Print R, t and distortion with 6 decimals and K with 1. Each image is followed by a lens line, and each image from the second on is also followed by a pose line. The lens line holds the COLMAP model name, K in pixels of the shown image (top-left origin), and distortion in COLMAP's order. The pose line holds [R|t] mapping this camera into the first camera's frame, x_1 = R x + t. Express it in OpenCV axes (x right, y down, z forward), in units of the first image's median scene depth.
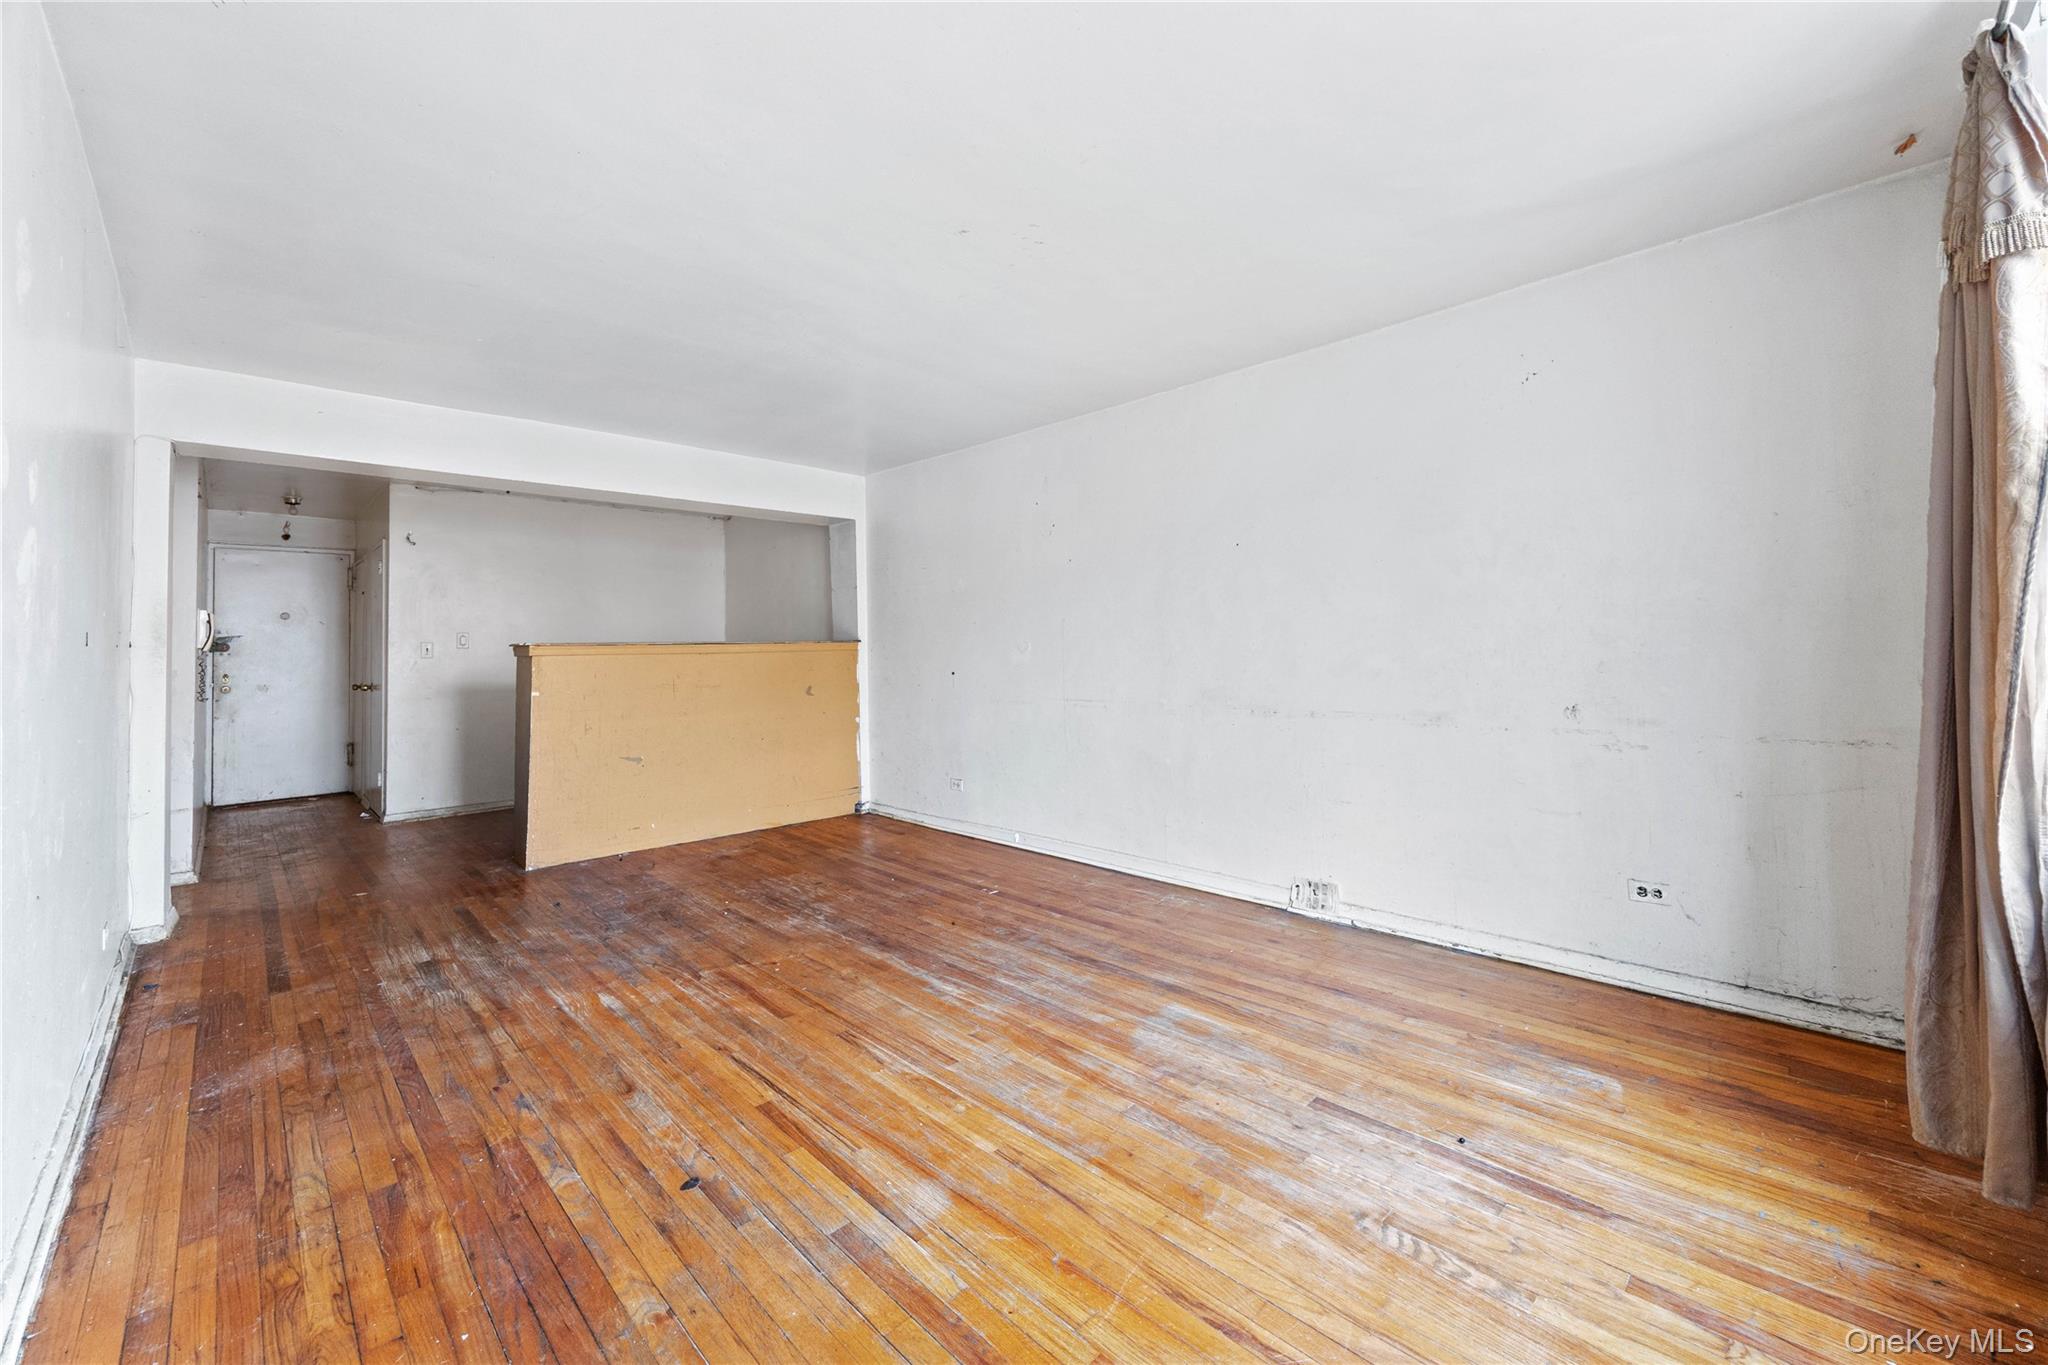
lens RADIAL K [[798.6, 0, 1020.7], [0, 798.6, 627.5], [0, 0, 1]] dist [0.001492, -0.001145]
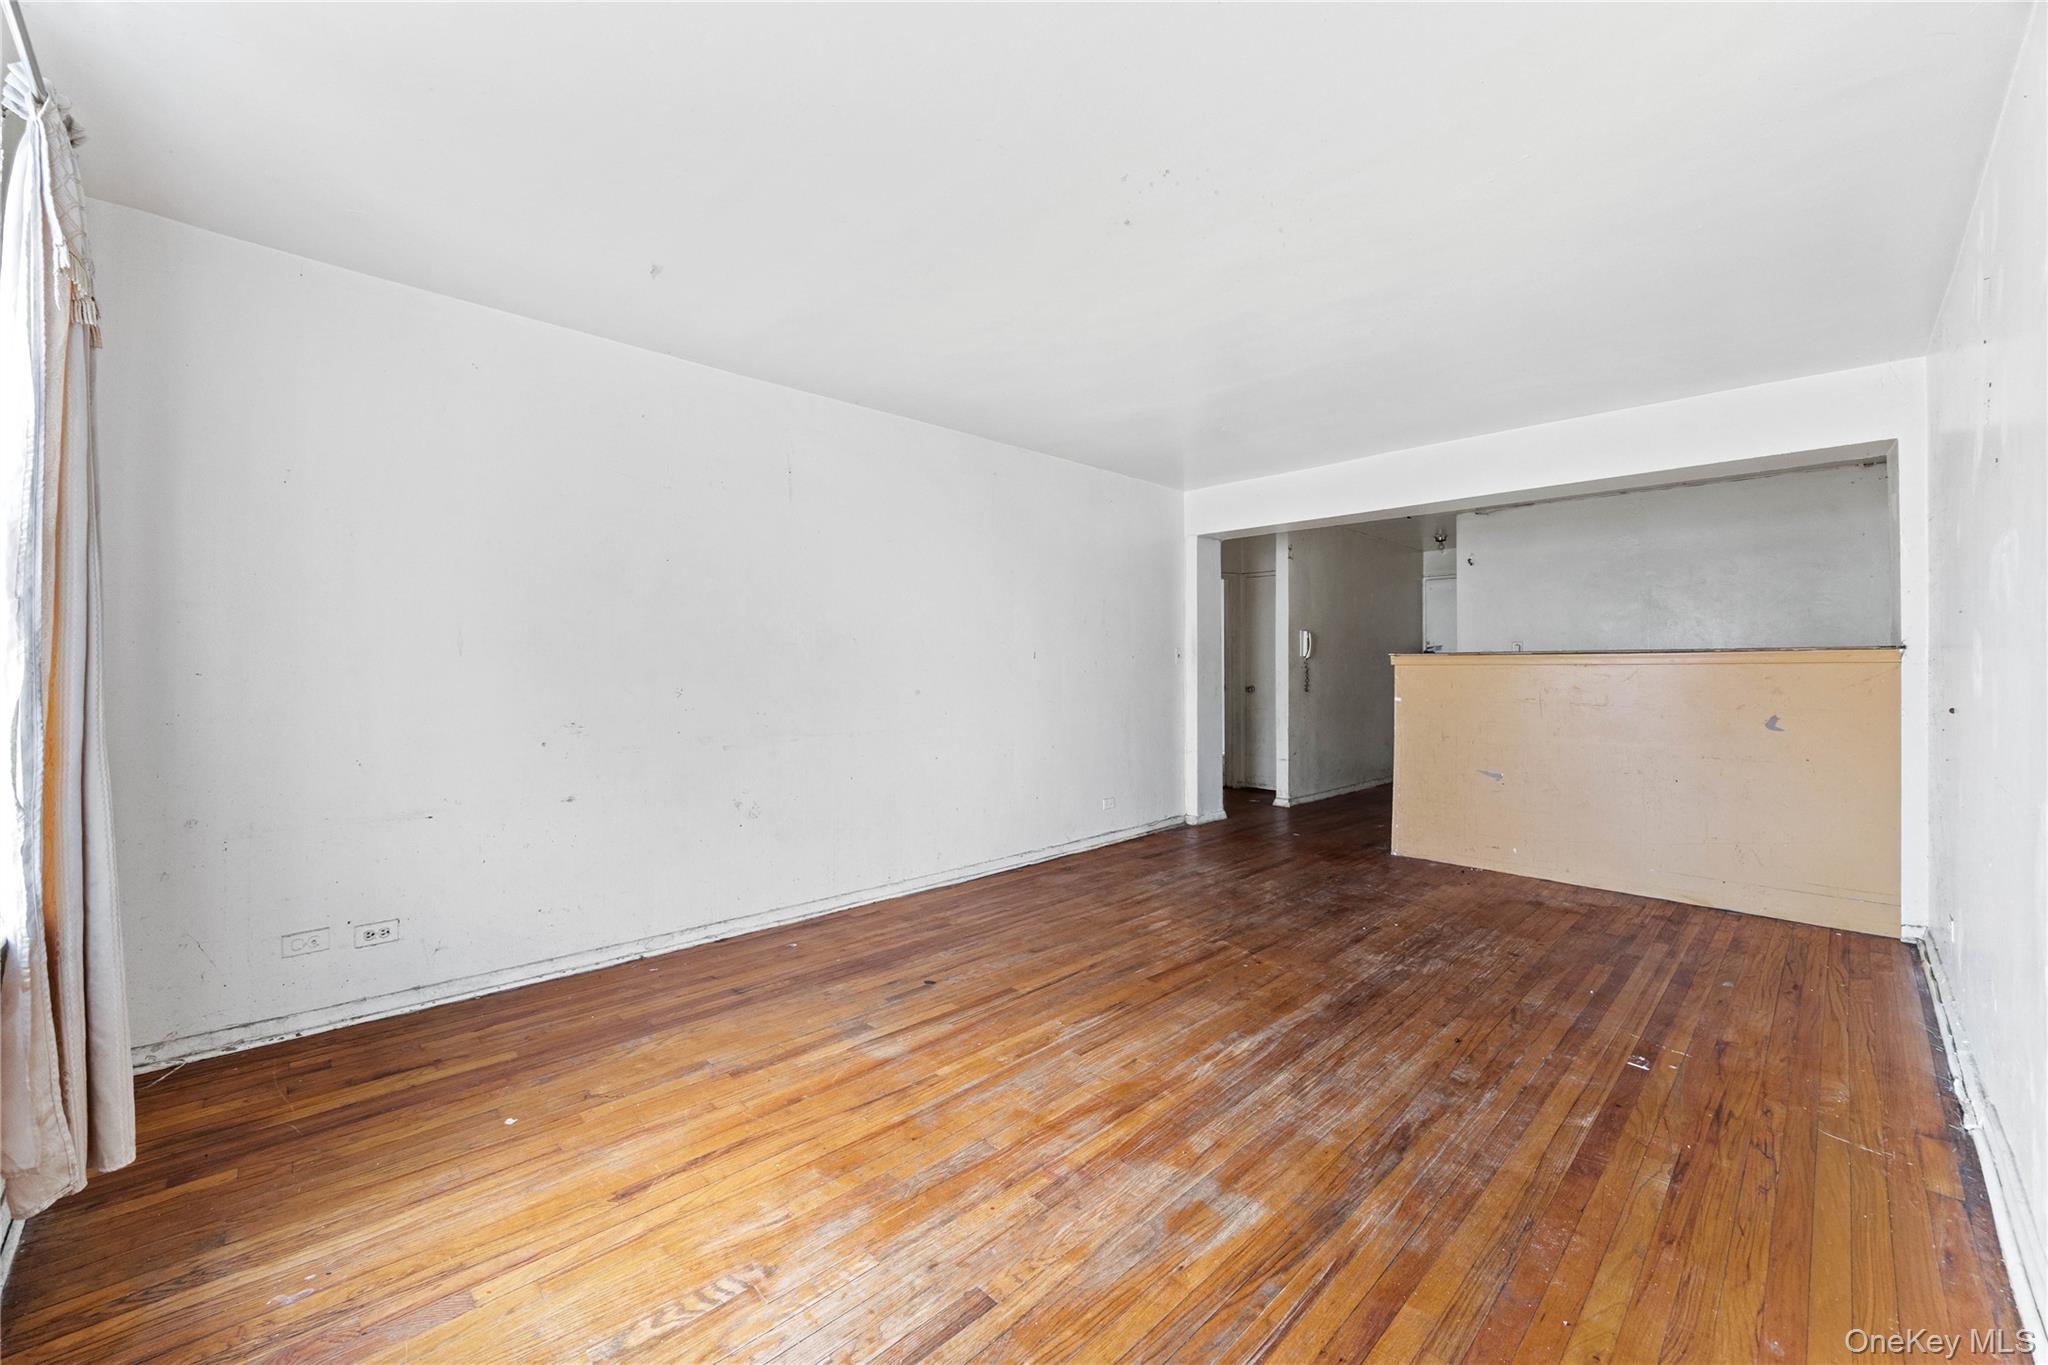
lens RADIAL K [[798.6, 0, 1031.1], [0, 798.6, 664.1], [0, 0, 1]] dist [0.001492, -0.001145]
pose [[0.009710, 0.012243, -0.999878, 0.773130], [0.029536, 0.999485, 0.012525, 0.009228], [0.999517, -0.029654, 0.009344, 0.749337]]
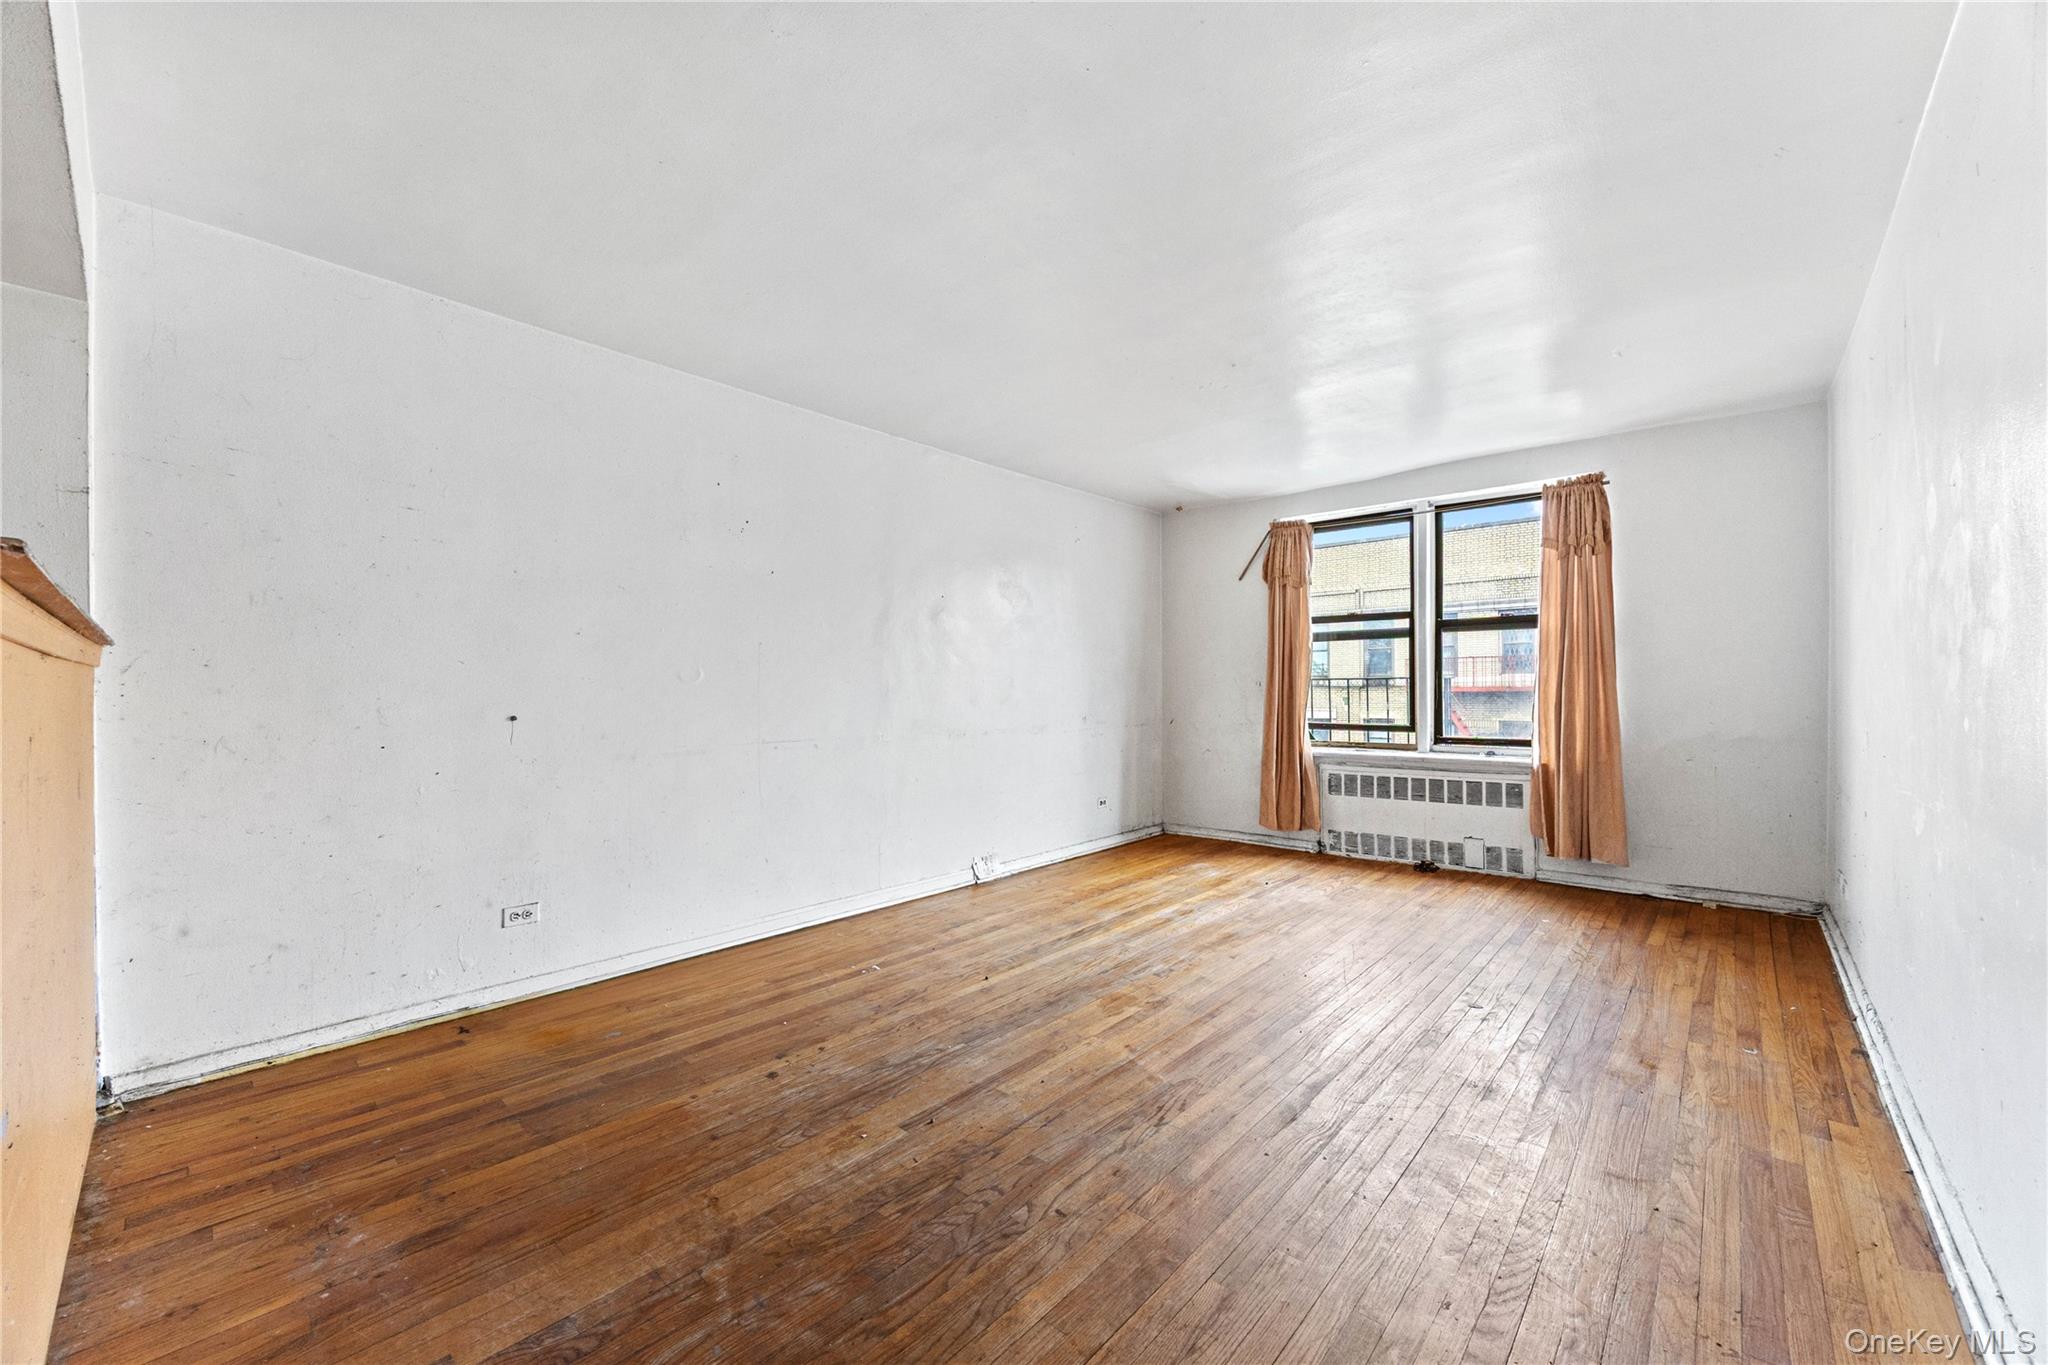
lens RADIAL K [[798.6, 0, 1022.4], [0, 798.6, 693.3], [0, 0, 1]] dist [0.001492, -0.001145]
pose [[-0.061801, 0.012219, 0.998014, -1.209275], [-0.024506, 0.999605, -0.013756, 0.071224], [-0.997788, -0.025307, -0.061477, 1.244376]]
